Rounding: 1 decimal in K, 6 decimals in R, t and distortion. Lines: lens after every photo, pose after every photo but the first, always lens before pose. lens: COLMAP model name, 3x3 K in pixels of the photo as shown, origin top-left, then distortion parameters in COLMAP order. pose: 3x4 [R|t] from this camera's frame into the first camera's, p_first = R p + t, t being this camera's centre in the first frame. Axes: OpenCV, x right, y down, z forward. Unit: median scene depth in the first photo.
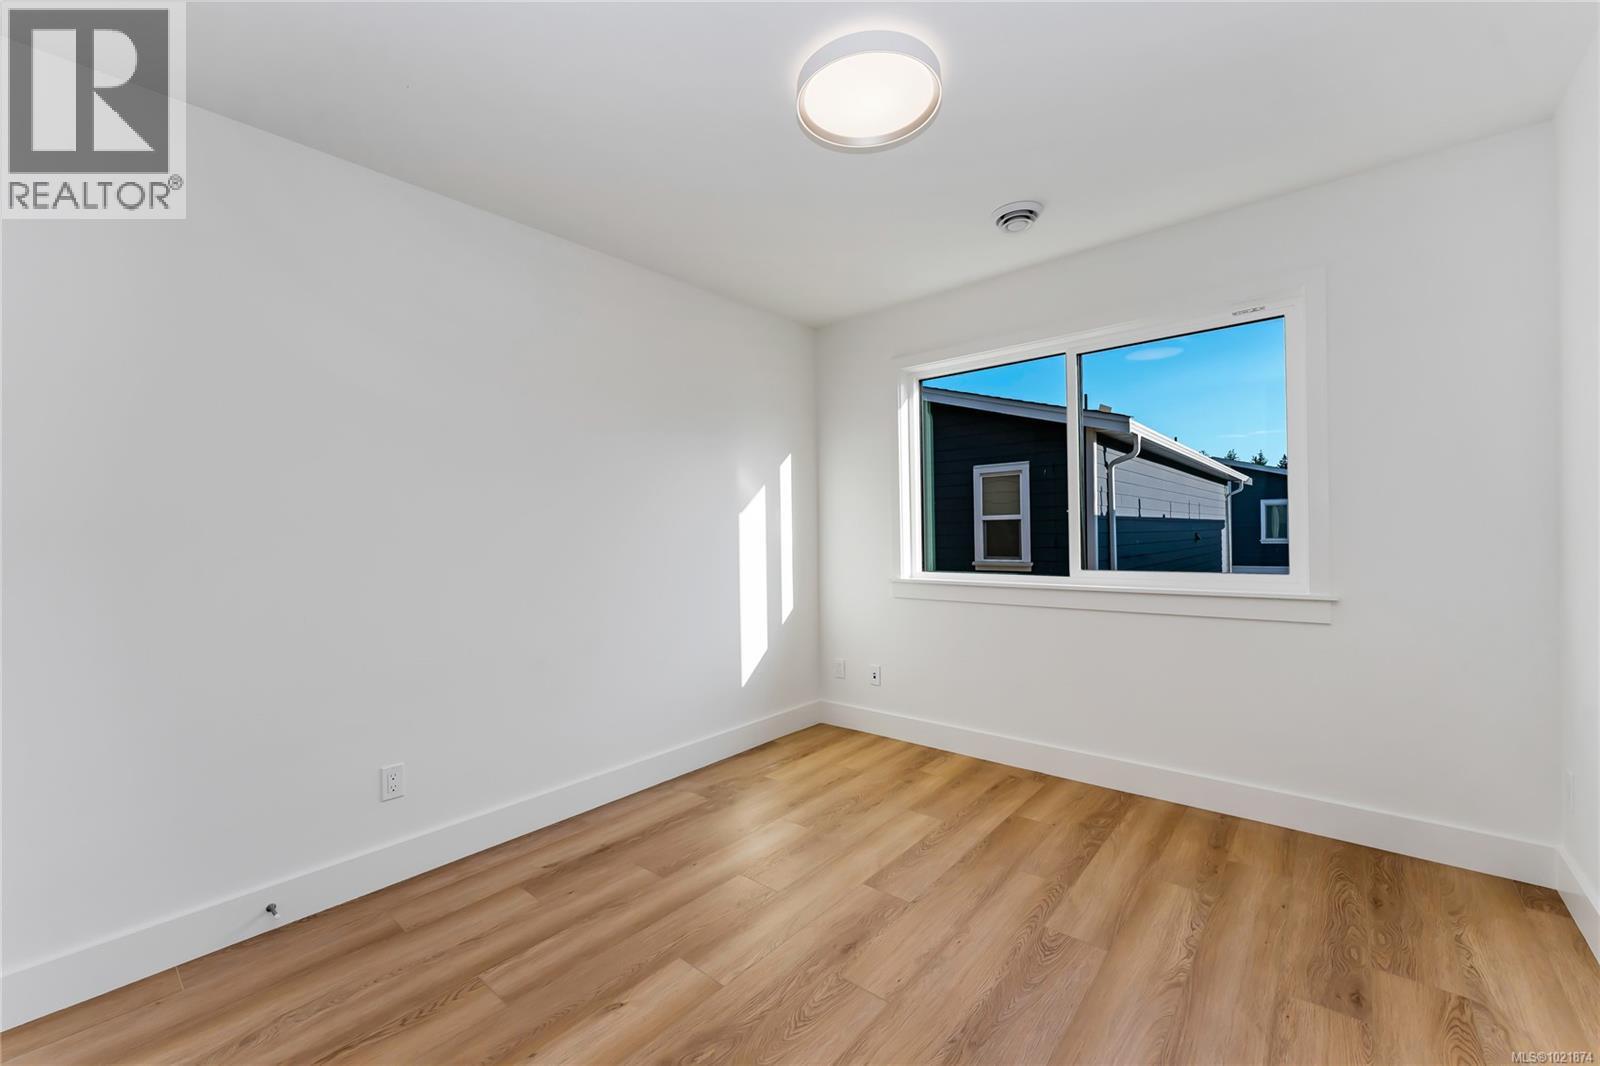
lens RADIAL K [[651.1, 0, 803.4], [0, 651.1, 524.5], [0, 0, 1]] dist [-0.002441, -0.000394]
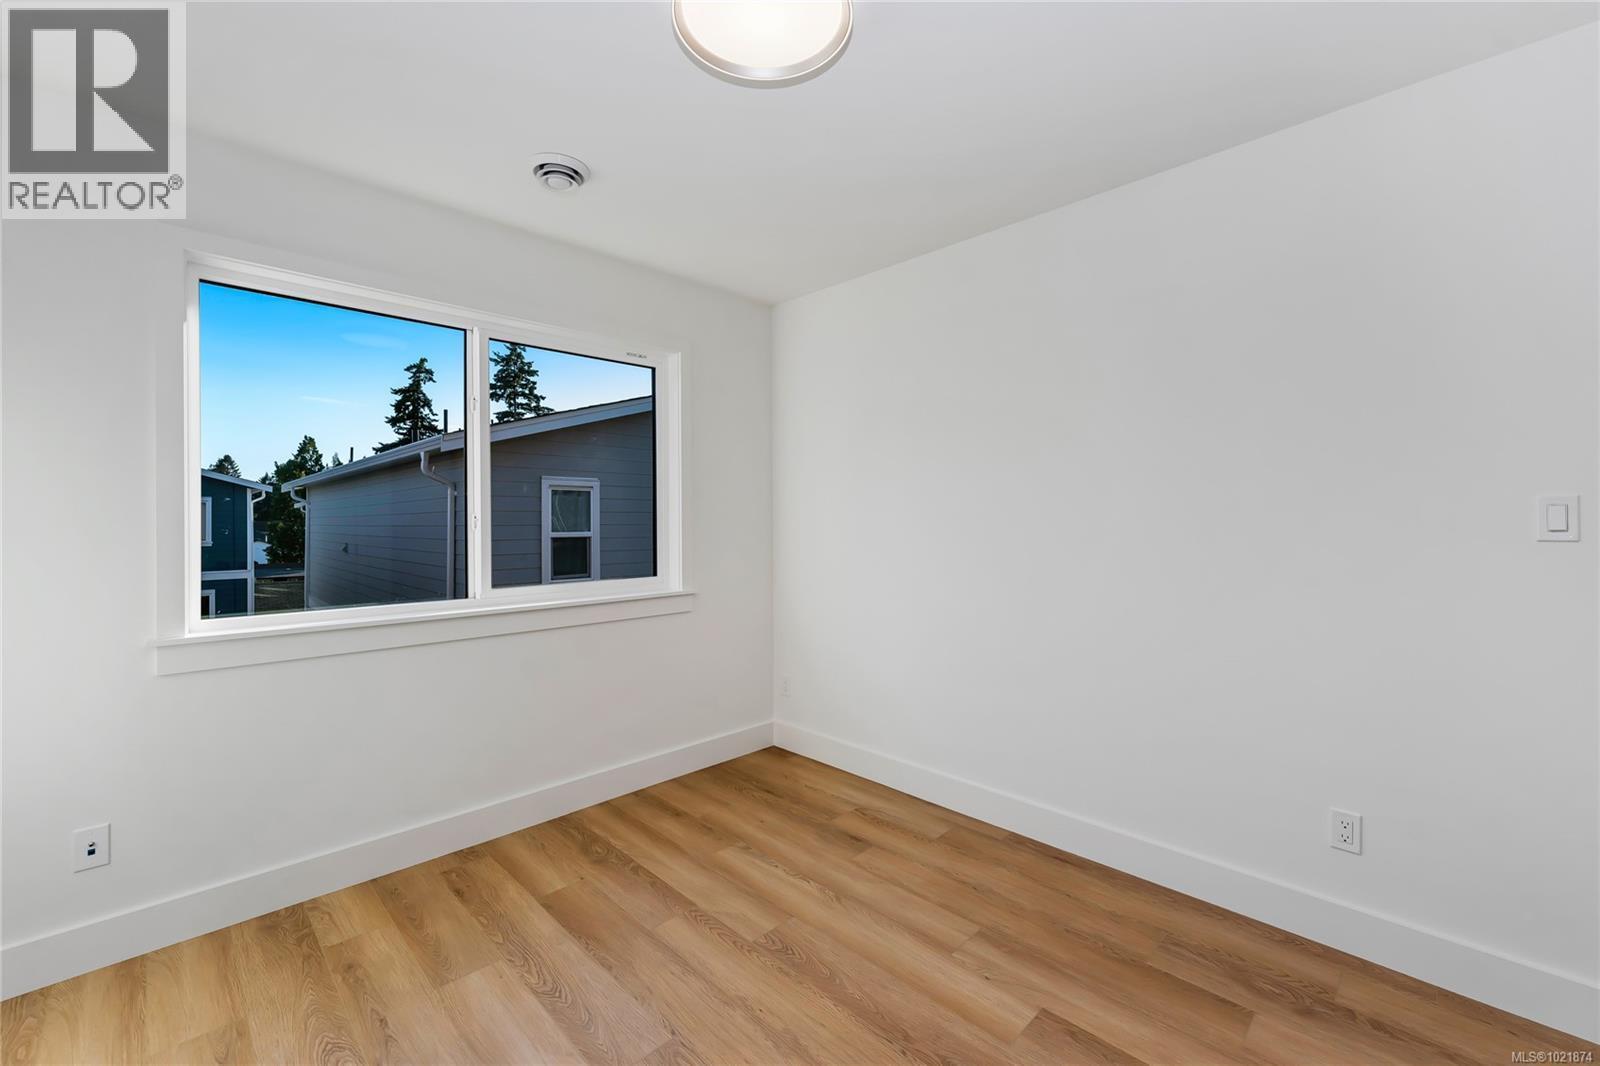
lens RADIAL K [[651.1, 0, 802.9], [0, 651.1, 531.7], [0, 0, 1]] dist [-0.002441, -0.000394]
pose [[0.098811, -0.009239, 0.995063, -0.483848], [-0.005173, 0.999939, 0.009798, -0.023572], [-0.995093, -0.006115, 0.098757, 0.640339]]
